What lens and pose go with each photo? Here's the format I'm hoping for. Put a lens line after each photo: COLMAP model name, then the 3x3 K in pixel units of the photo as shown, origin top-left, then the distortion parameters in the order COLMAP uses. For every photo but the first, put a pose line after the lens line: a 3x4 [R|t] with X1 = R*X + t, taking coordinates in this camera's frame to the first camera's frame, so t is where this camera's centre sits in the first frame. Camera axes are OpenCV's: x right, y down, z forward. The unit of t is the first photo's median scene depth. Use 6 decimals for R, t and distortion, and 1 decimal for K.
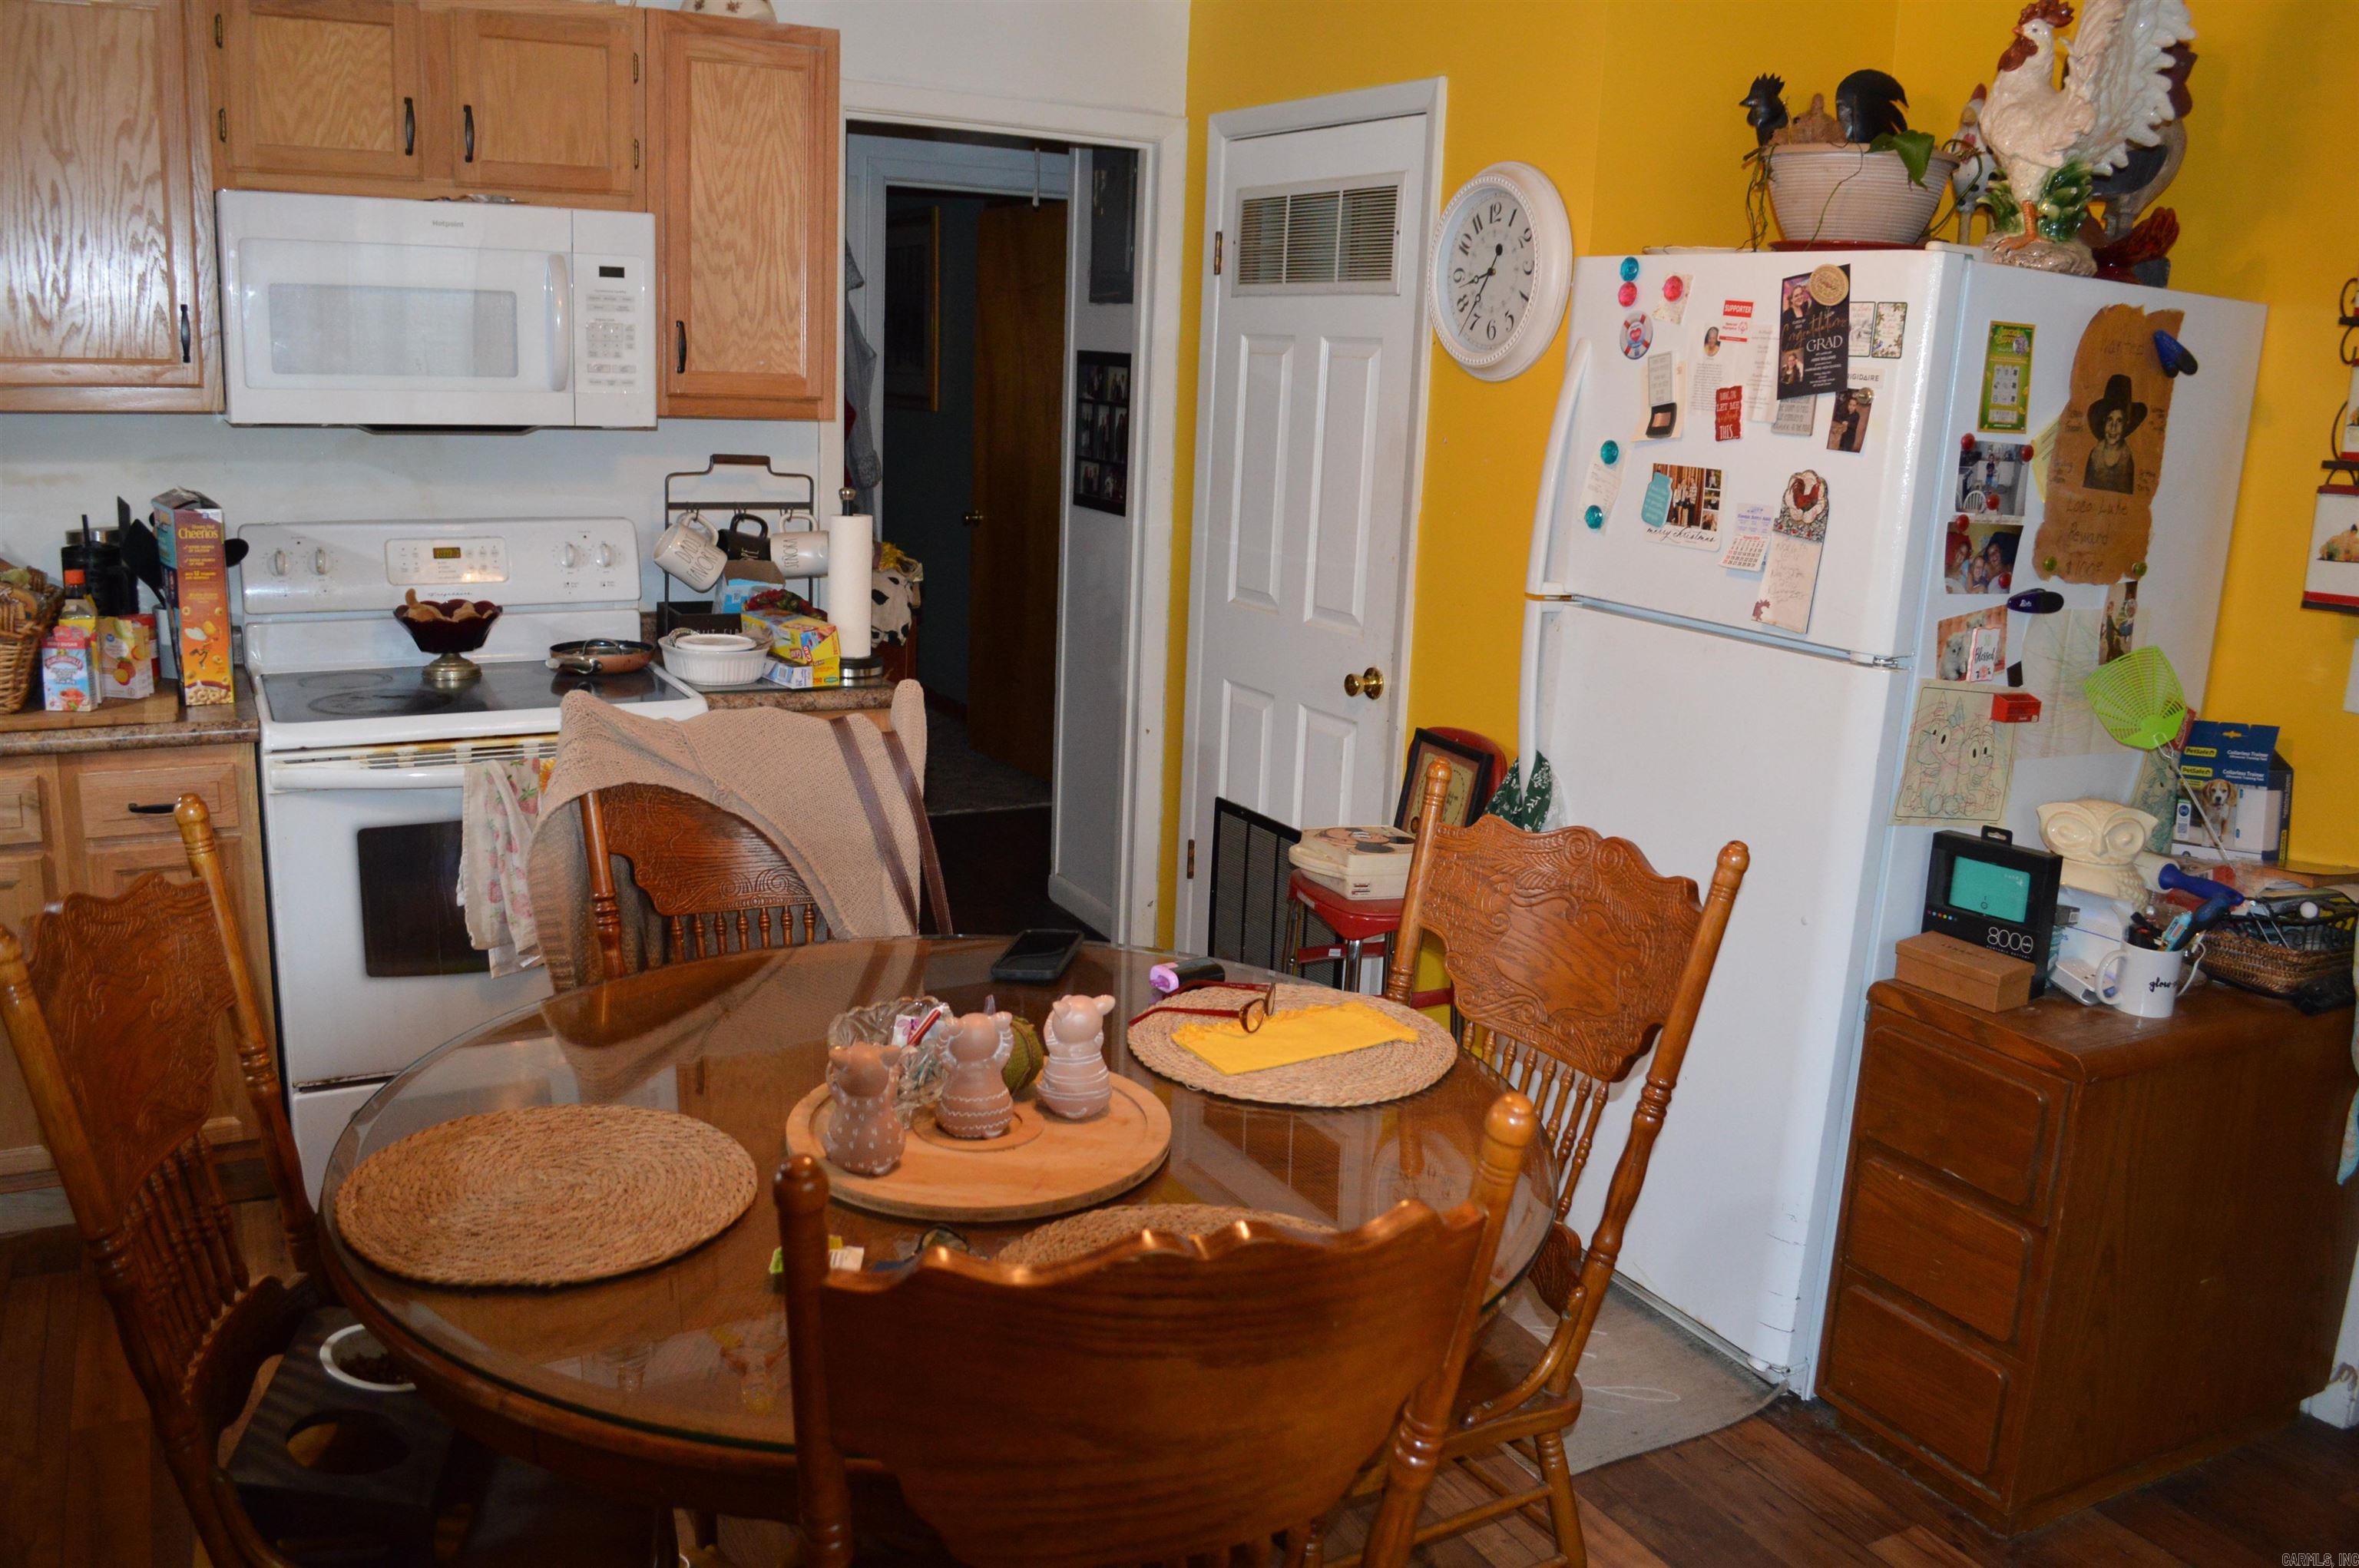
lens RADIAL K [[1902.0, 0, 1175.5], [0, 1902.0, 791.7], [0, 0, 1]] dist [-0.085923, 0.022224]
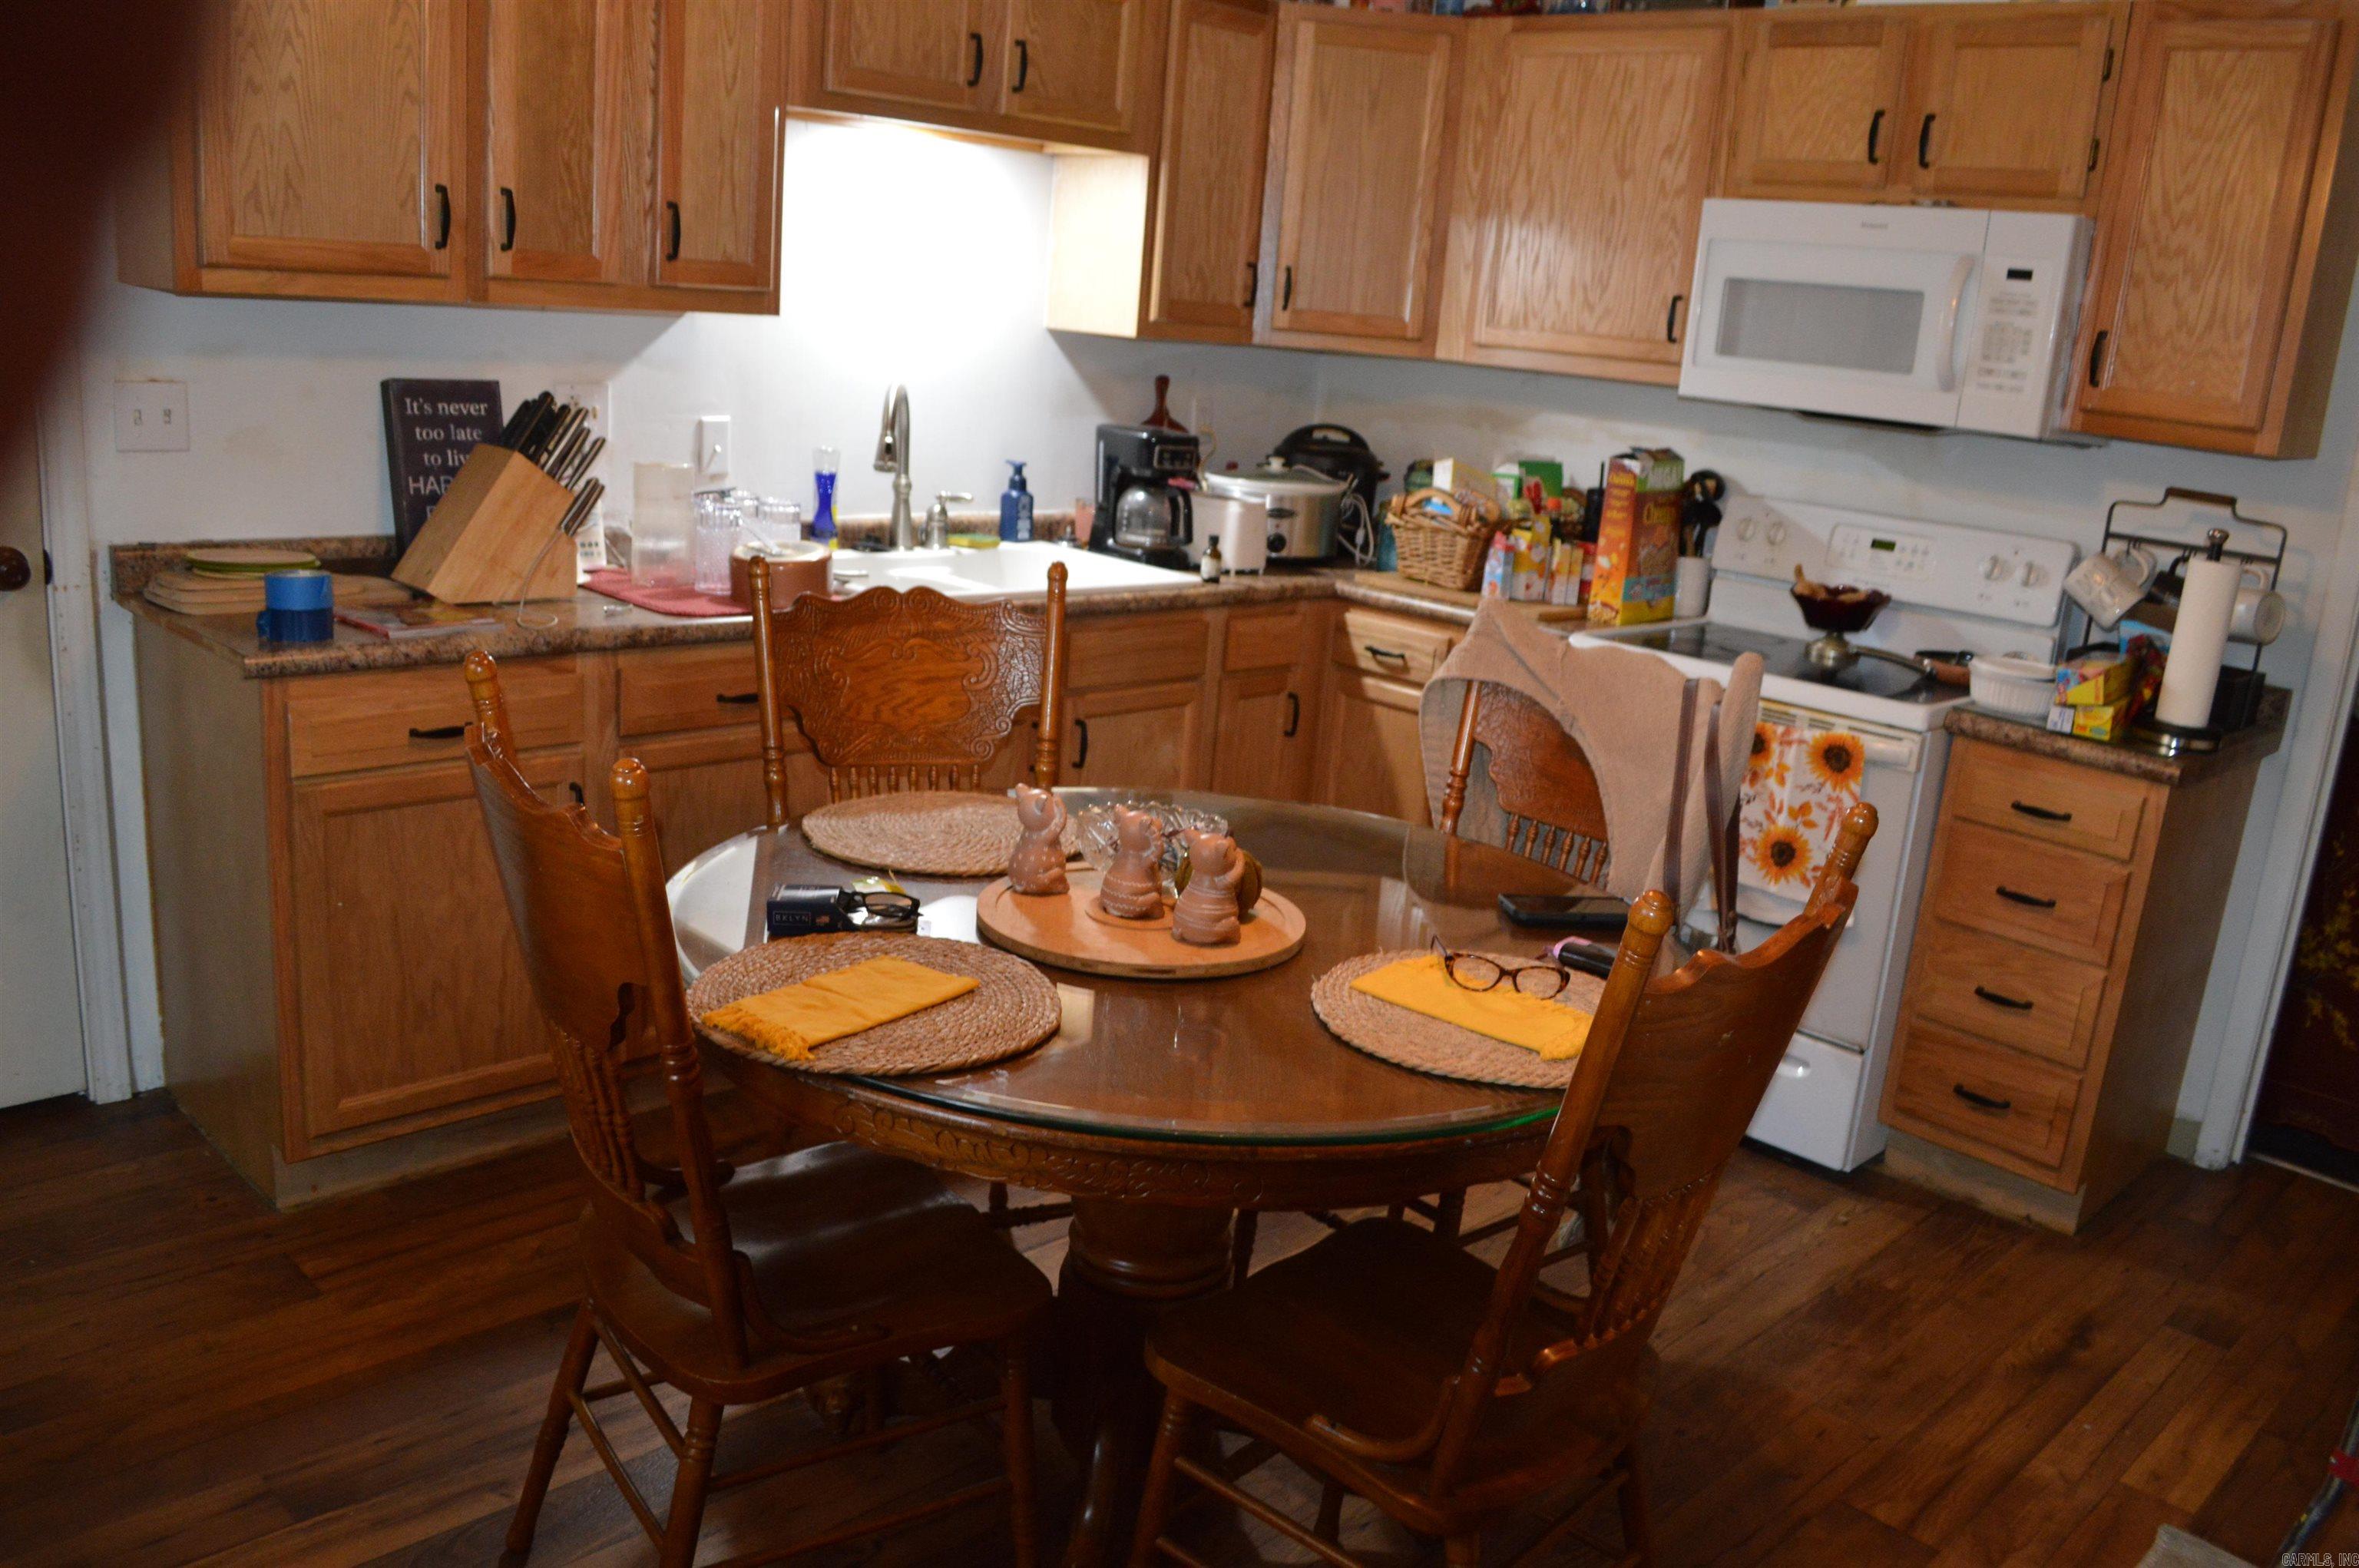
lens RADIAL K [[1902.0, 0, 1177.3], [0, 1902.0, 784.1], [0, 0, 1]] dist [-0.085923, 0.022224]
pose [[0.294025, 0.221594, -0.929756, 0.510442], [-0.282978, 0.949325, 0.136769, -0.033394], [0.912947, 0.222887, 0.341831, 0.320017]]
